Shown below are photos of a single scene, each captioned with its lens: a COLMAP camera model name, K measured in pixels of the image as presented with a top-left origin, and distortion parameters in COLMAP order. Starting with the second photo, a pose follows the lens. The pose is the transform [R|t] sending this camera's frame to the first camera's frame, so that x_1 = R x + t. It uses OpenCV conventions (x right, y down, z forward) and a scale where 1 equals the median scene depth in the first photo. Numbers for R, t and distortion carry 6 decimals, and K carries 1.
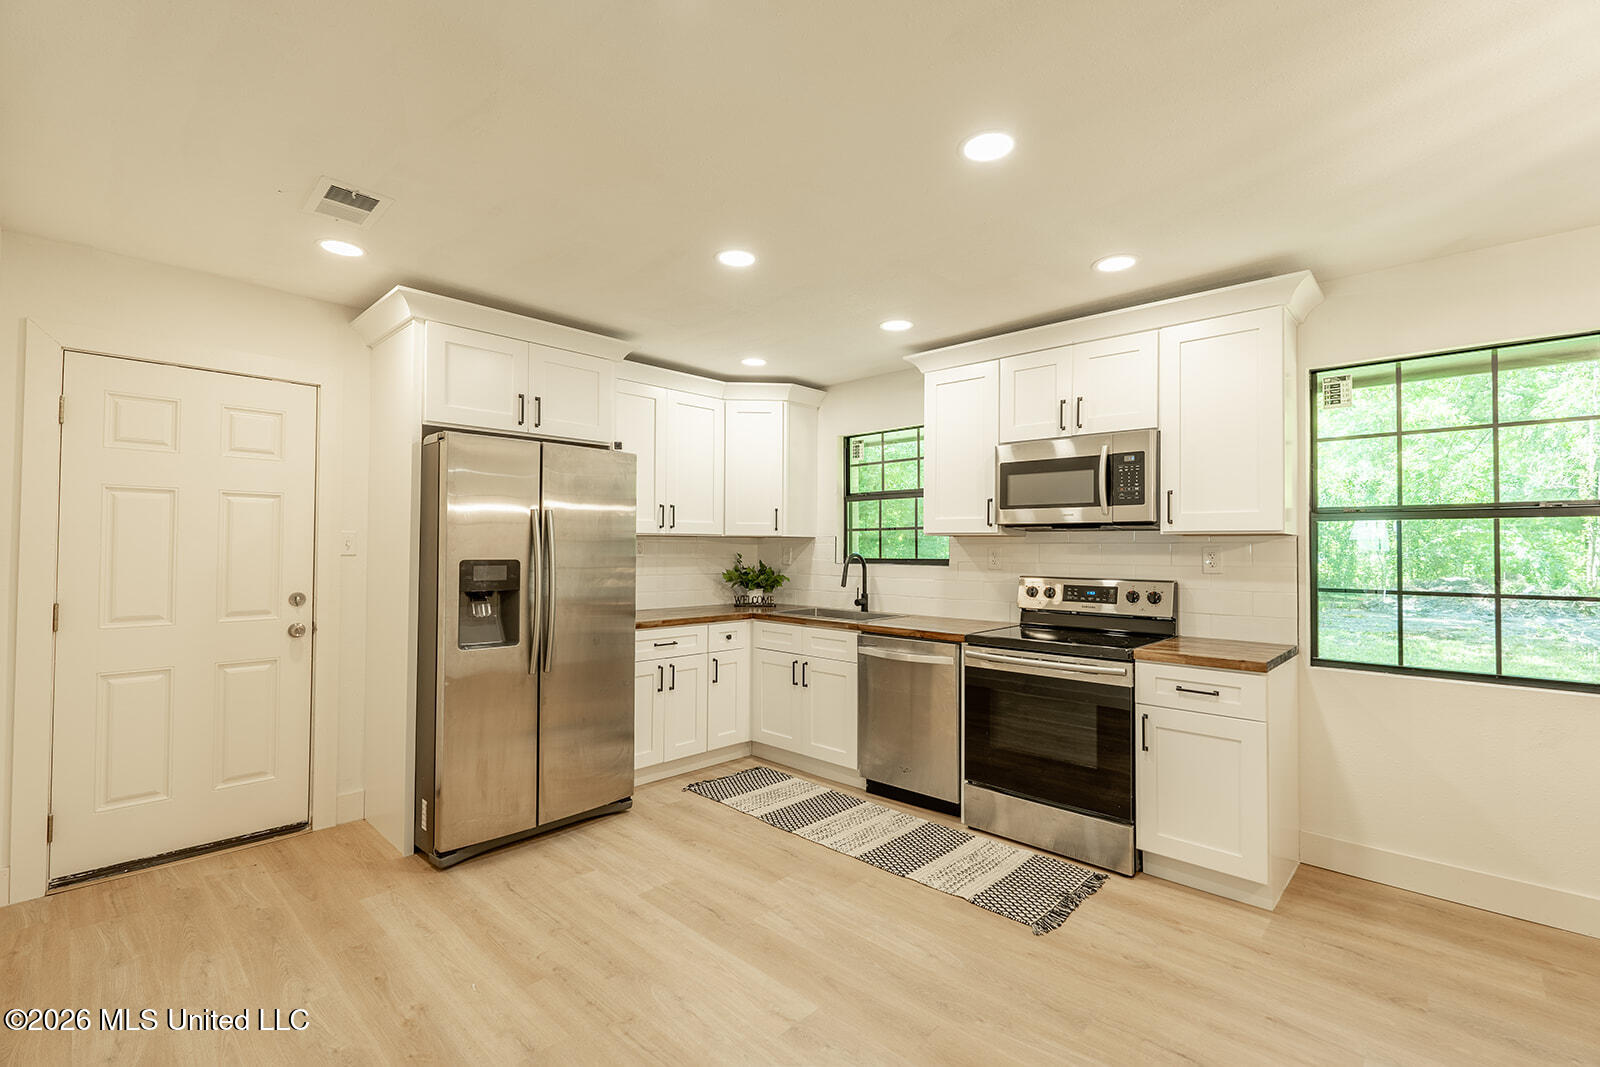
lens RADIAL K [[692.5, 0, 796.8], [0, 692.5, 532.2], [0, 0, 1]] dist [-0.002670, 0.000601]
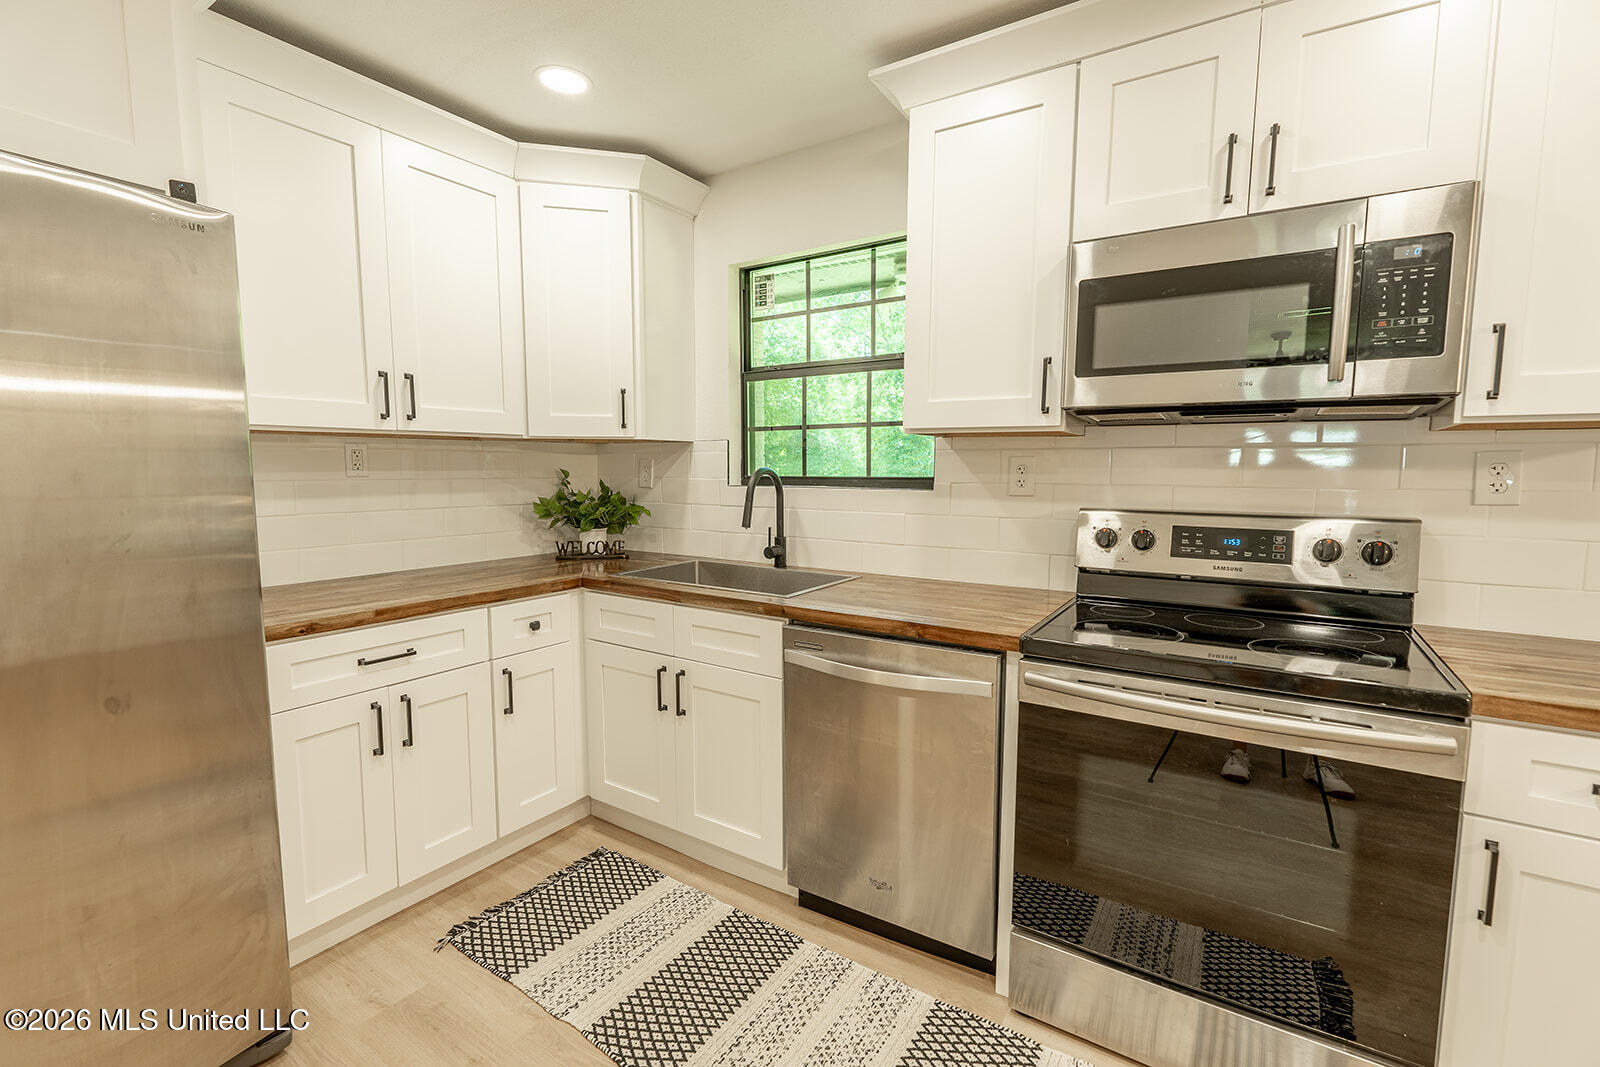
lens RADIAL K [[692.5, 0, 807.5], [0, 692.5, 529.5], [0, 0, 1]] dist [-0.002670, 0.000601]
pose [[0.980615, -0.020354, 0.194885, 0.007567], [-0.002448, 0.993240, 0.116052, 0.018693], [-0.195930, -0.114280, 0.973936, 0.558301]]
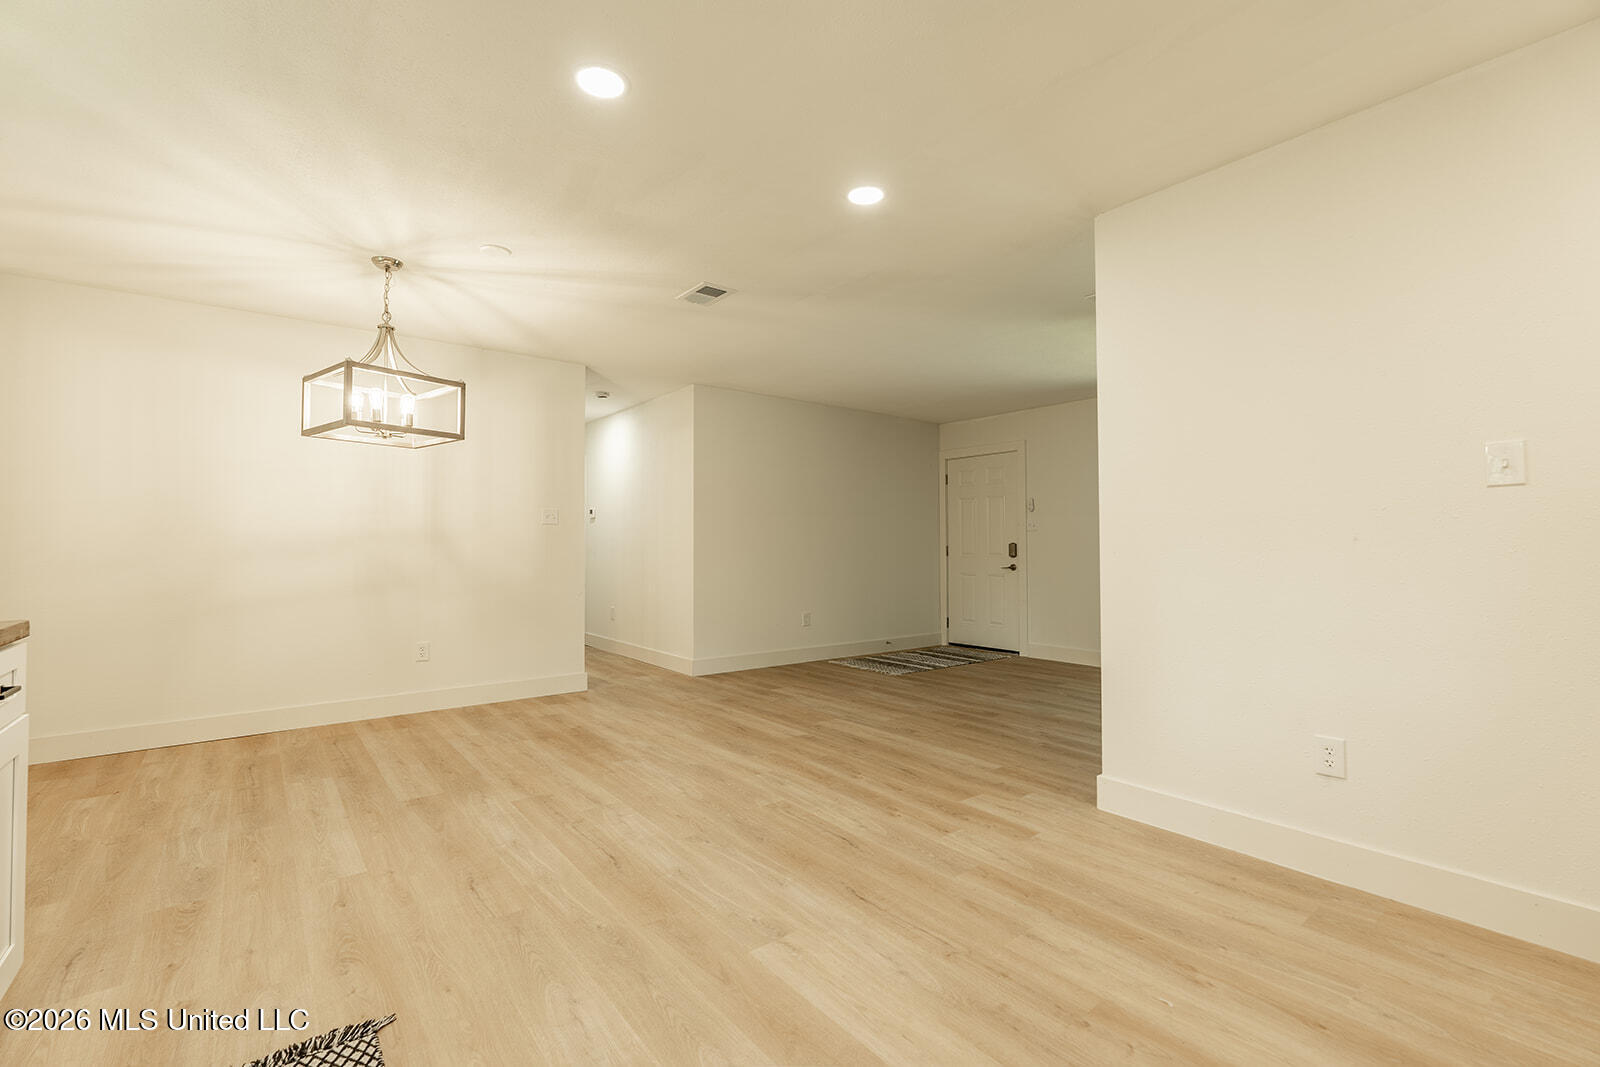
lens RADIAL K [[692.5, 0, 828.1], [0, 692.5, 521.9], [0, 0, 1]] dist [-0.002670, 0.000601]
pose [[-0.995003, 0.002825, 0.099803, -0.099206], [-0.003220, 0.998172, -0.060353, 0.097037], [-0.099791, -0.060373, -0.993175, 1.150446]]
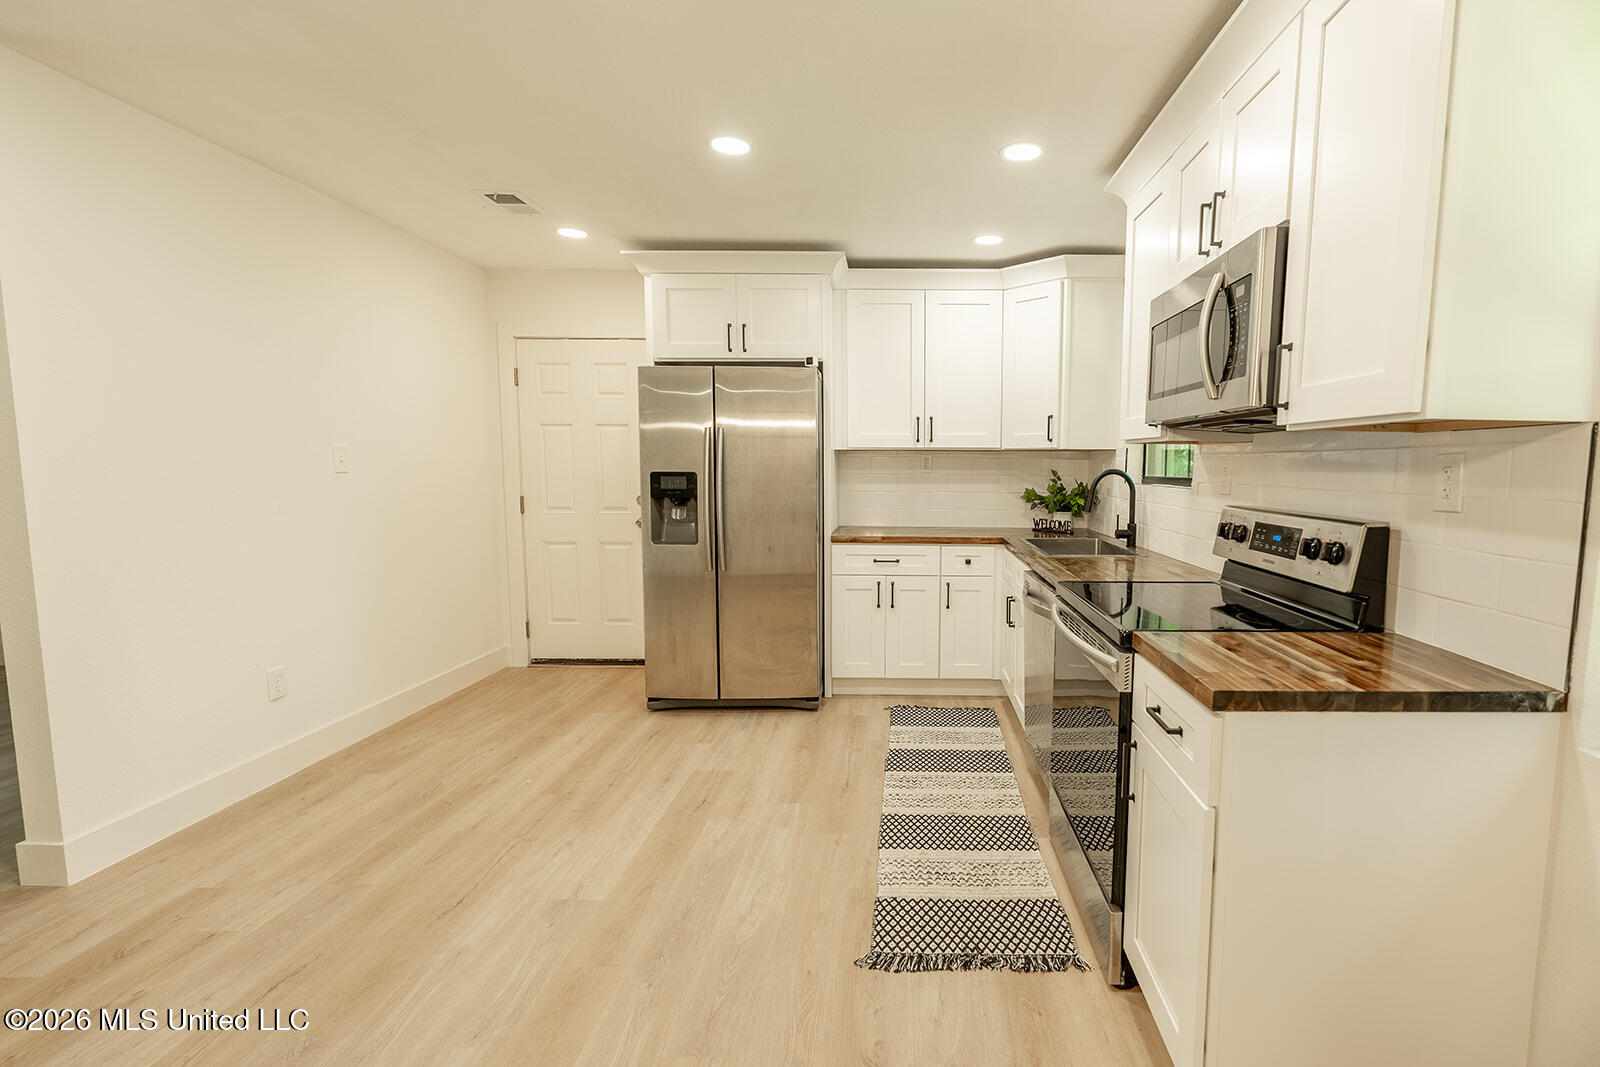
lens RADIAL K [[719.3, 0, 904.0], [0, 719.3, 535.8], [0, 0, 1]] dist [-0.004235, 0.000140]
pose [[0.698148, 0.069848, -0.712538, 0.639695], [0.014034, 0.993703, 0.111160, 0.015367], [0.715816, -0.087606, 0.692772, 0.365937]]
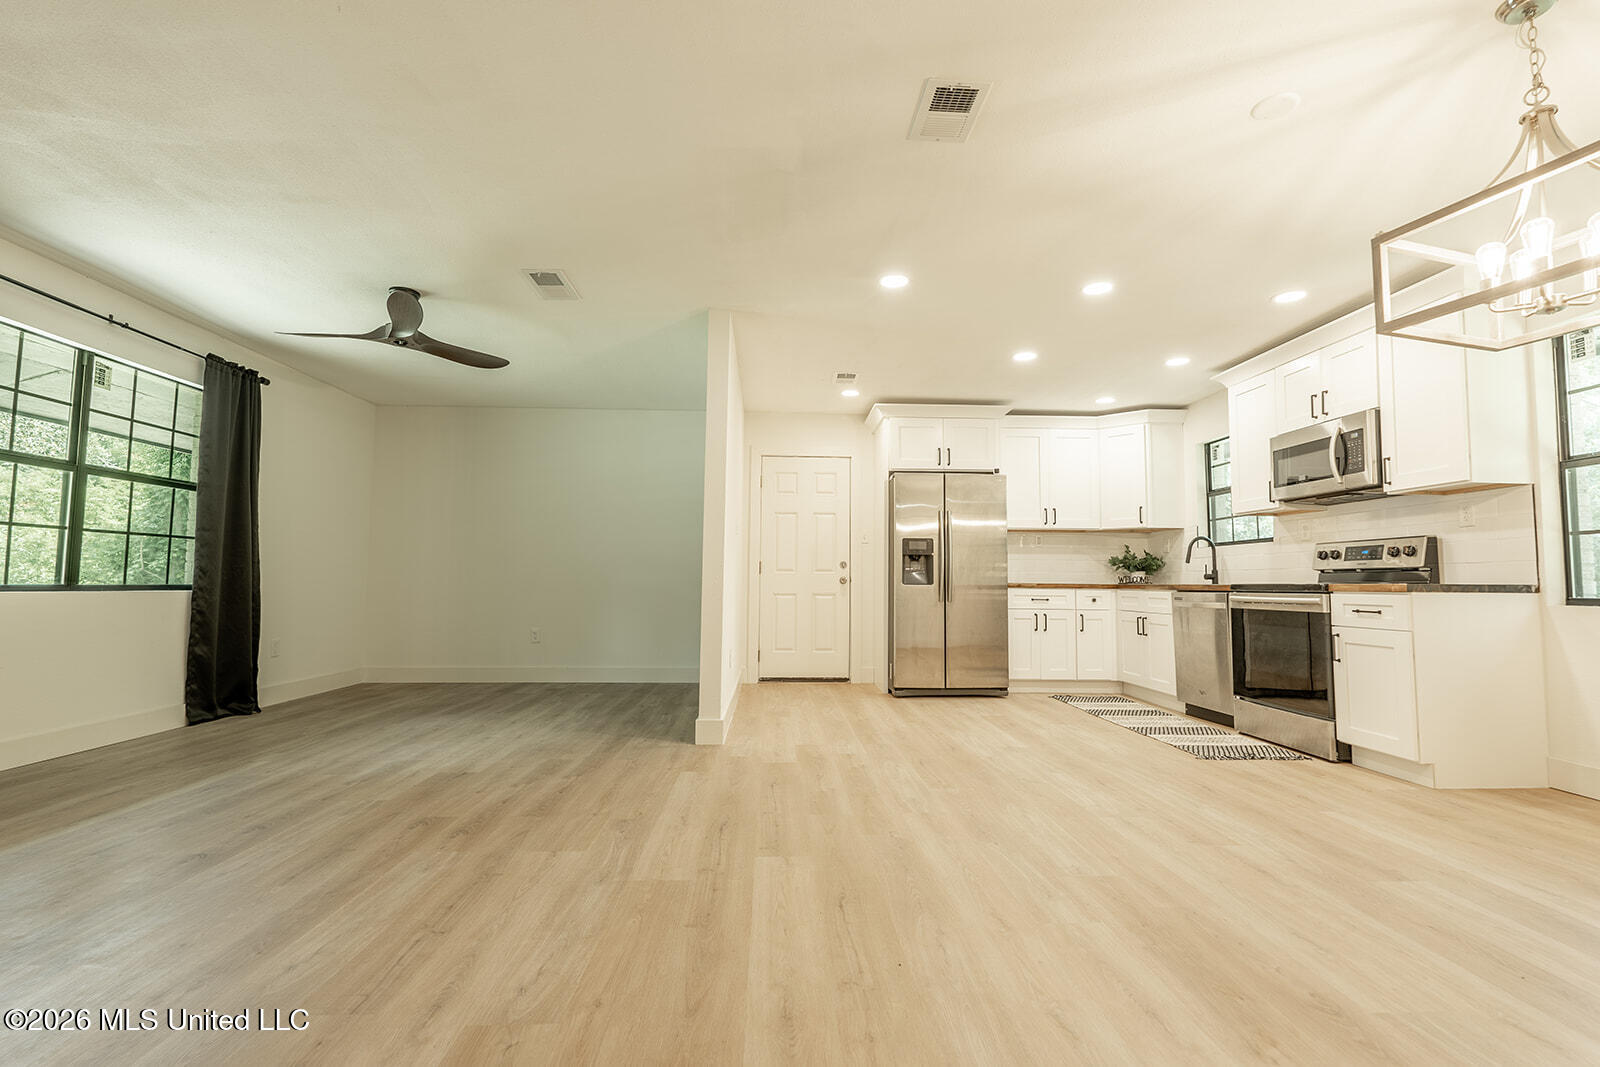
lens RADIAL K [[692.5, 0, 794.8], [0, 692.5, 532.7], [0, 0, 1]] dist [-0.002670, 0.000601]
pose [[0.713068, -0.047207, -0.699504, 0.560748], [0.008761, 0.998253, -0.058437, 0.116024], [0.701040, 0.035541, 0.712236, -0.506890]]
